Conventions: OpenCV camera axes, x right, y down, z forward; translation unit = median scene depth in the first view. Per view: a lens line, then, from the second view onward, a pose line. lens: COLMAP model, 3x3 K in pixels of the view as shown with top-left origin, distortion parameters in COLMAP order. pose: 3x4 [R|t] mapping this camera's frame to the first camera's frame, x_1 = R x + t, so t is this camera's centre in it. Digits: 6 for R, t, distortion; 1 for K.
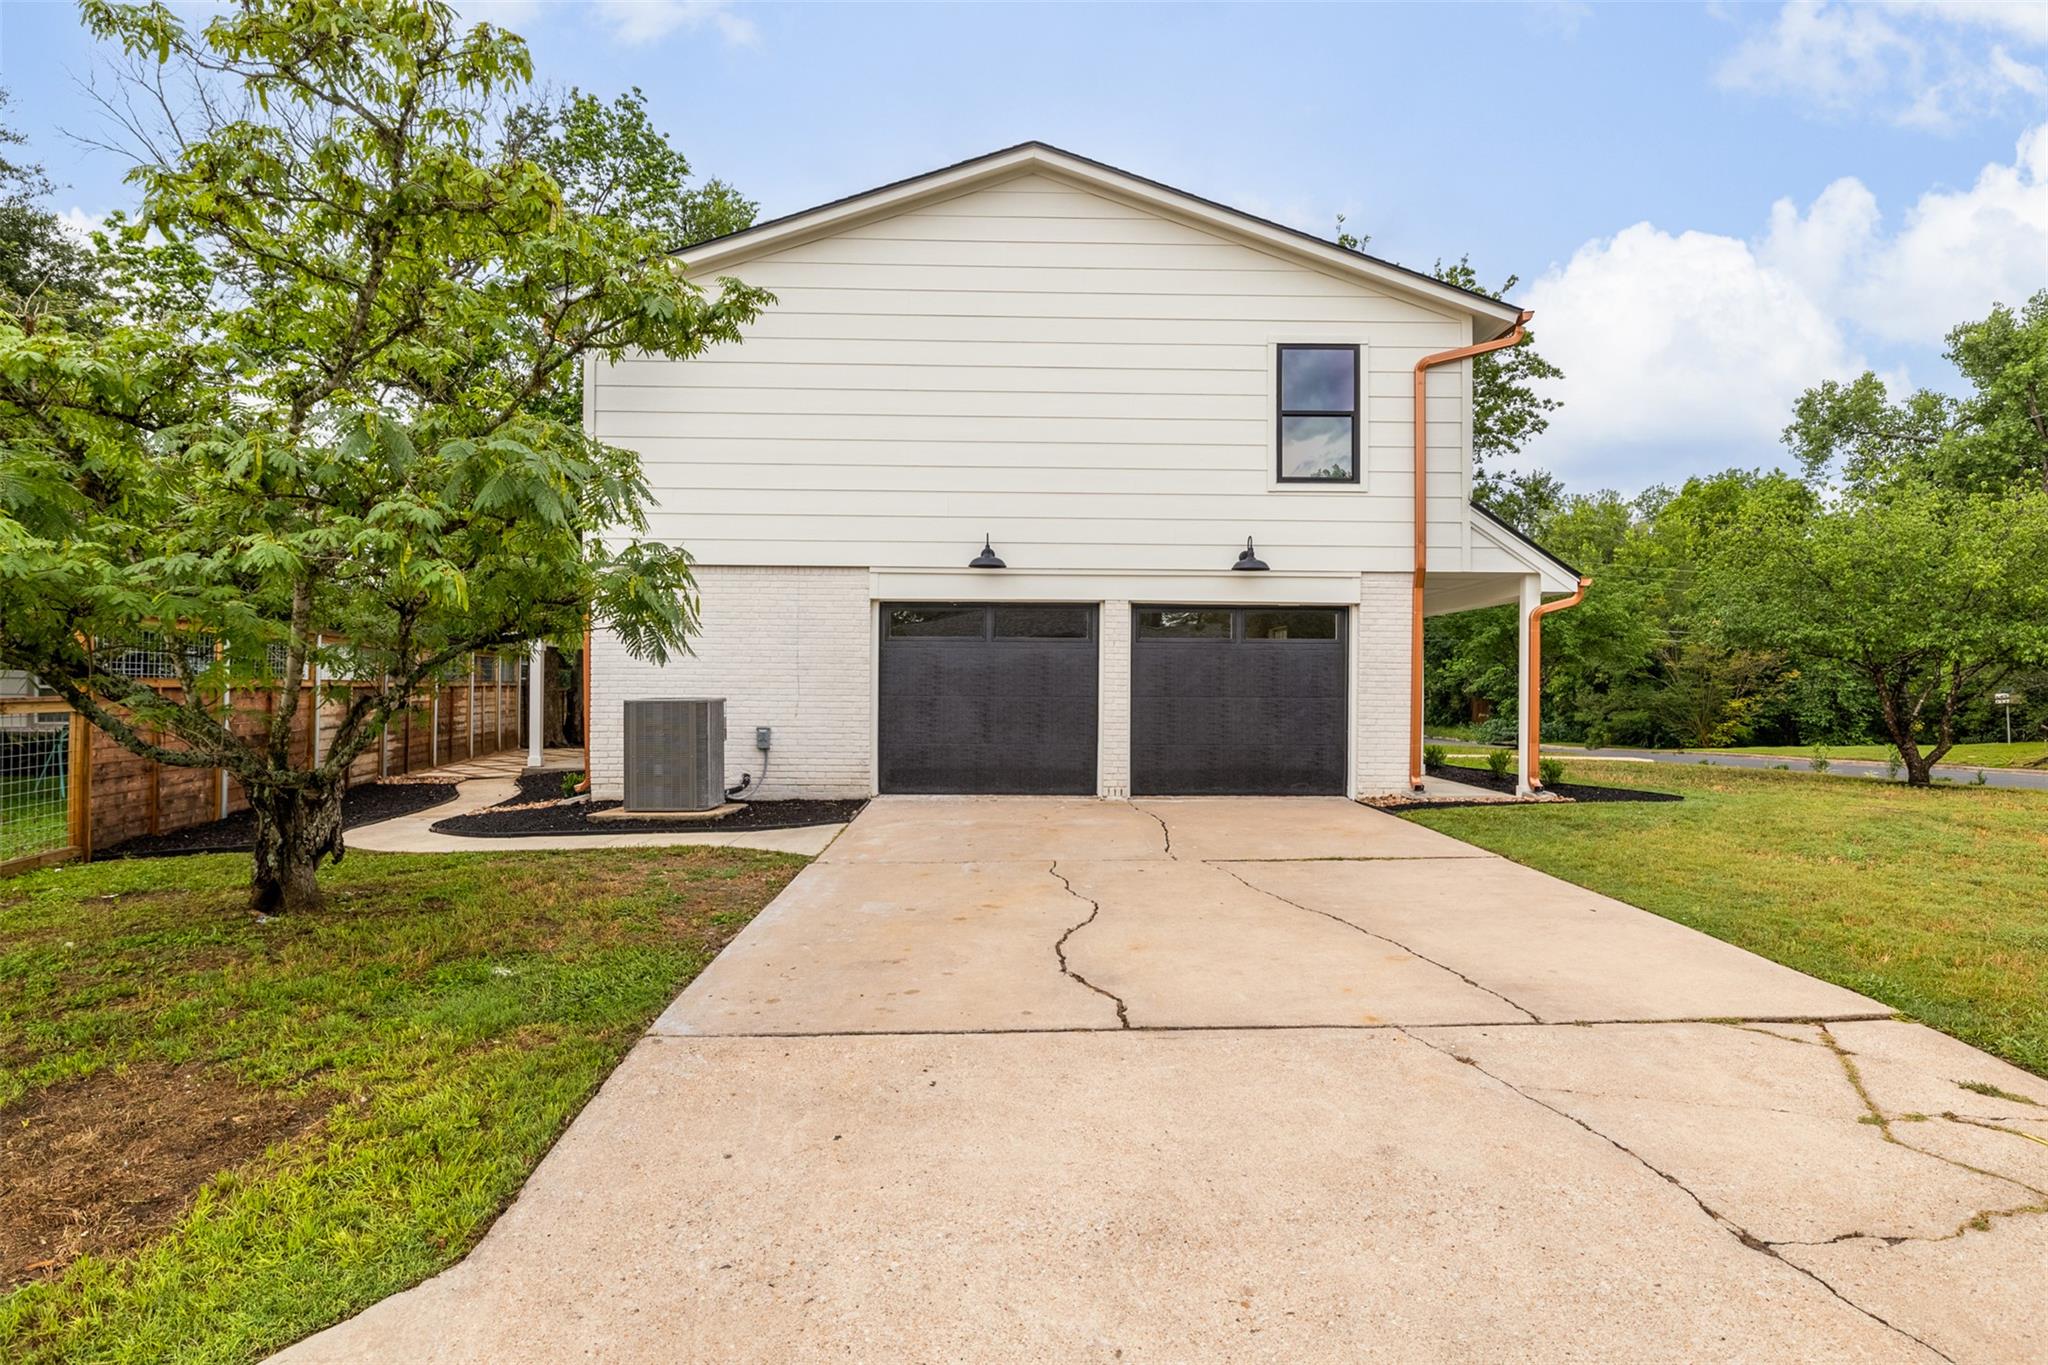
lens RADIAL K [[1127.6, 0, 1028.1], [0, 1127.6, 663.0], [0, 0, 1]] dist [0.002902, 0.000256]
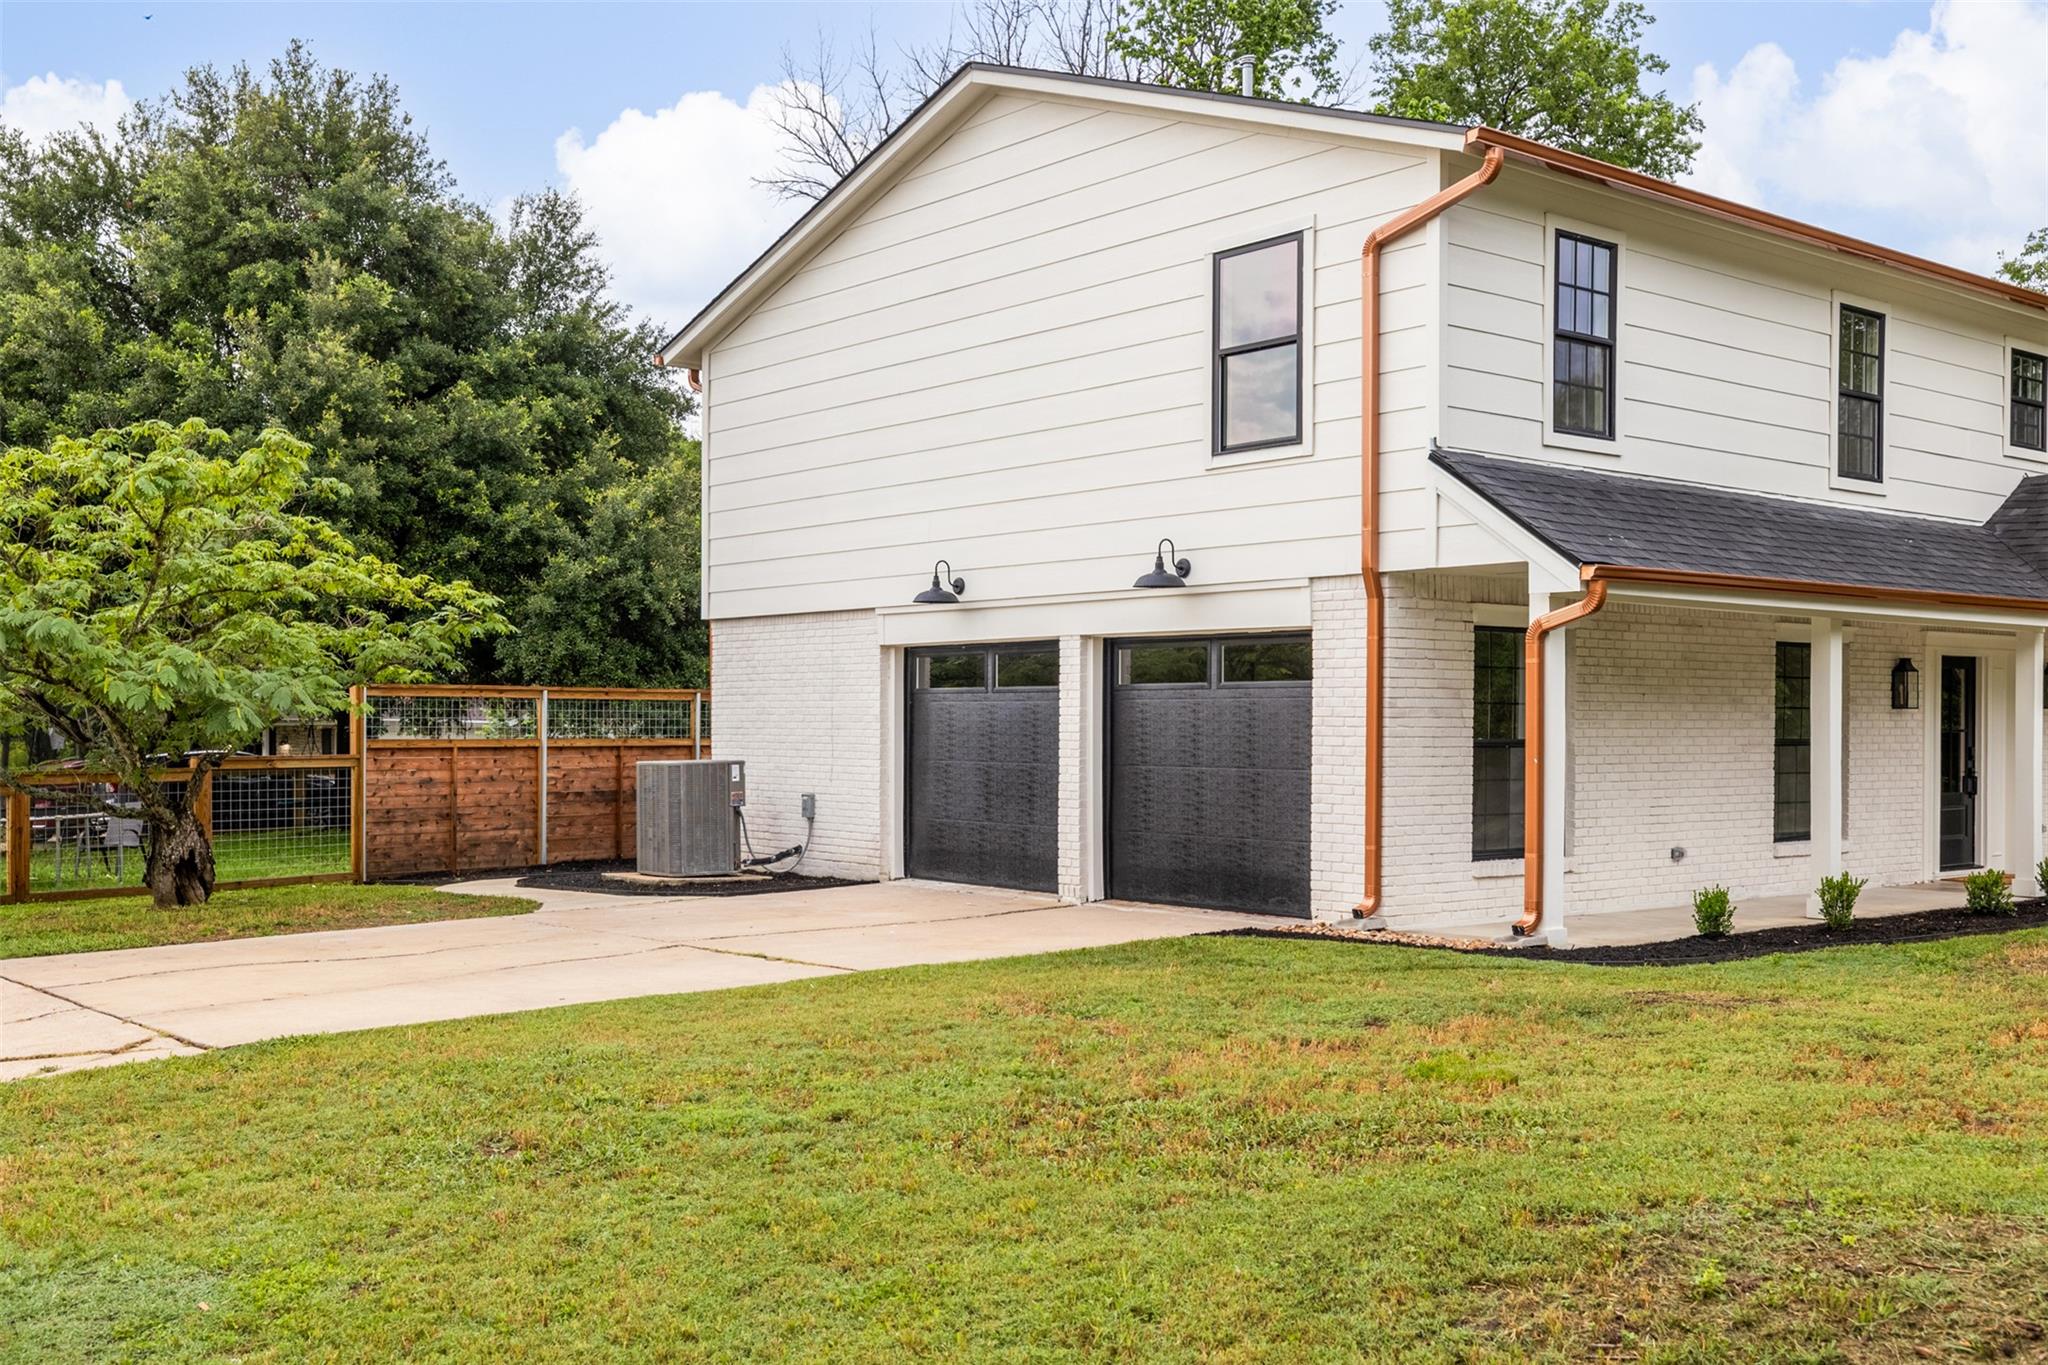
lens RADIAL K [[2023.9, 0, 1026.7], [0, 2023.9, 702.4], [0, 0, 1]] dist [0.008124, 0.000000]
pose [[0.625149, -0.012402, -0.780407, 1.110045], [0.014954, 0.999881, -0.003910, -0.006130], [0.780362, -0.009226, 0.625260, 0.136503]]
